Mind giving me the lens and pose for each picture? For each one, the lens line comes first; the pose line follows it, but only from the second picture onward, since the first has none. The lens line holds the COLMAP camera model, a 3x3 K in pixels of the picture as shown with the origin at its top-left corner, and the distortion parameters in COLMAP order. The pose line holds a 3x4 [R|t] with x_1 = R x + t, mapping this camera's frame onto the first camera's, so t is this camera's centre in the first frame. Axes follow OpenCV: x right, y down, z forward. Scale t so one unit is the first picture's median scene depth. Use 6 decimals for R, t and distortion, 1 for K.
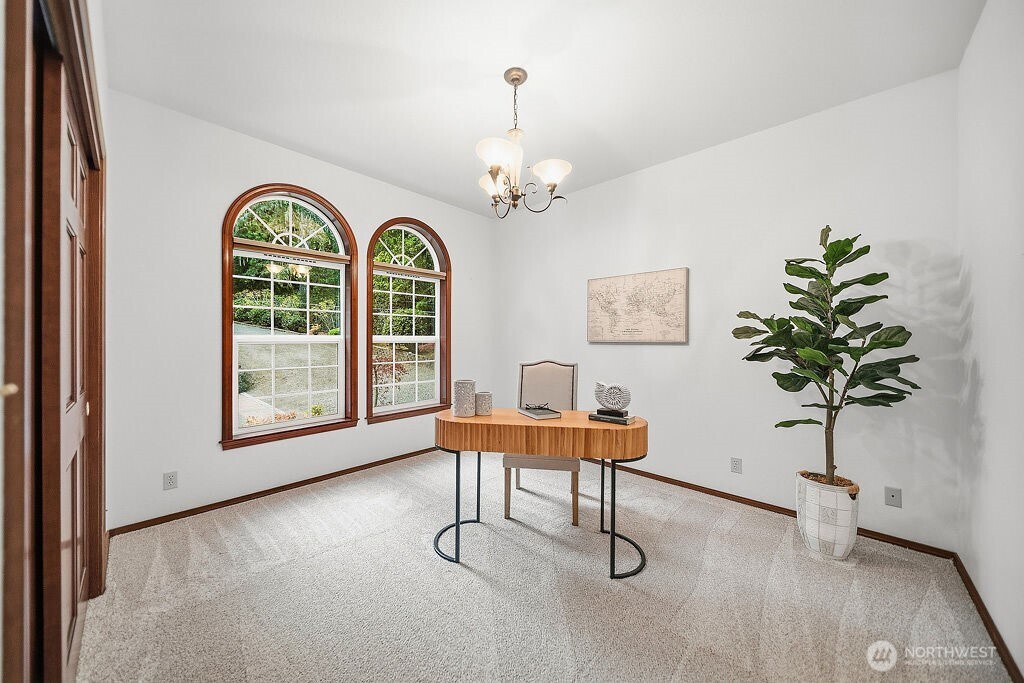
lens RADIAL K [[360.9, 0, 511.4], [0, 360.9, 343.8], [0, 0, 1]] dist [-0.000961, 0.000260]
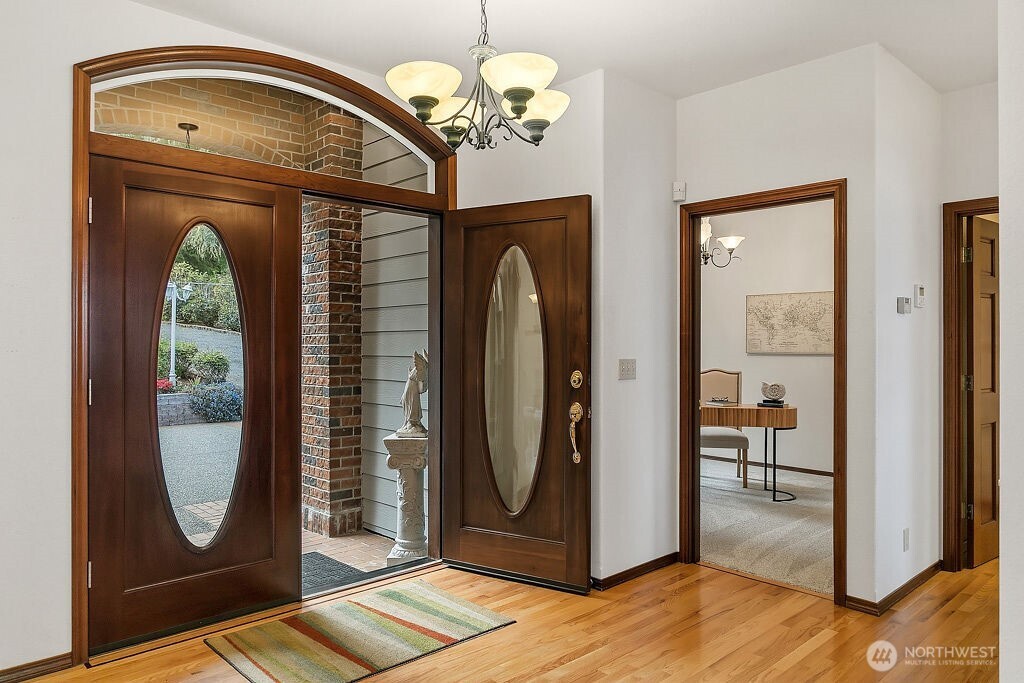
lens RADIAL K [[695.9, 0, 511.8], [0, 695.9, 339.3], [0, 0, 1]] dist [0.004498, 0.000550]
pose [[0.997895, -0.000100, -0.064845, -0.408824], [-0.001012, 0.999853, -0.017111, -0.012919], [0.064837, 0.017140, 0.997749, -1.298680]]
